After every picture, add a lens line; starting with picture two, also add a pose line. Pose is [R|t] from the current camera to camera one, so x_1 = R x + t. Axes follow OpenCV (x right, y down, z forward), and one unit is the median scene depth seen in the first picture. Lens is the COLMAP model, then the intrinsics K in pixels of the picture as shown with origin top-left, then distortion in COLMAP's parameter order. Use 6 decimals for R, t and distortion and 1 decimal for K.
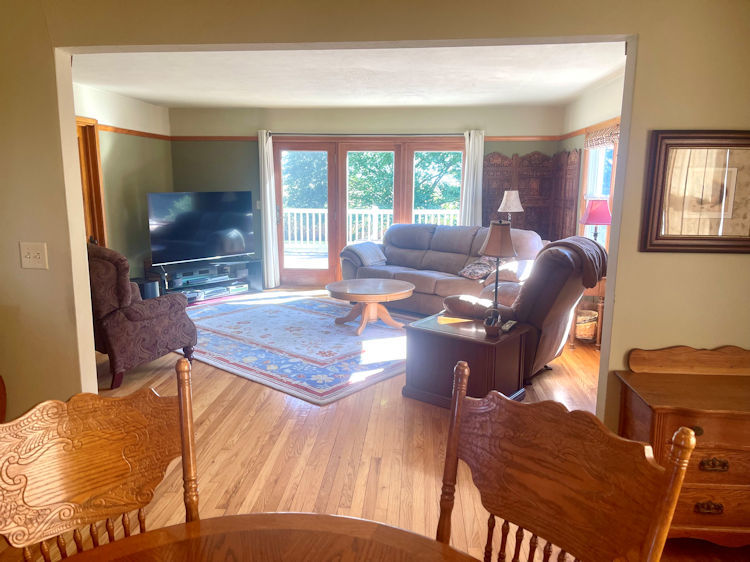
lens RADIAL K [[574.3, 0, 375.4], [0, 574.3, 281.3], [0, 0, 1]] dist [0.040655, -0.048551]
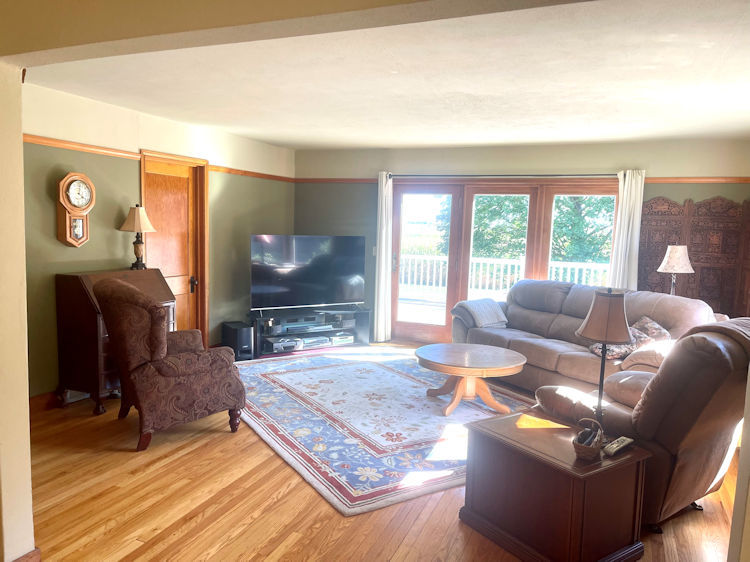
lens RADIAL K [[574.3, 0, 370.1], [0, 574.3, 278.7], [0, 0, 1]] dist [0.040655, -0.048551]
pose [[0.950915, 0.054094, -0.304686, 0.093372], [-0.079232, 0.994343, -0.070743, -0.027962], [0.299136, 0.091411, 0.949822, 0.156197]]
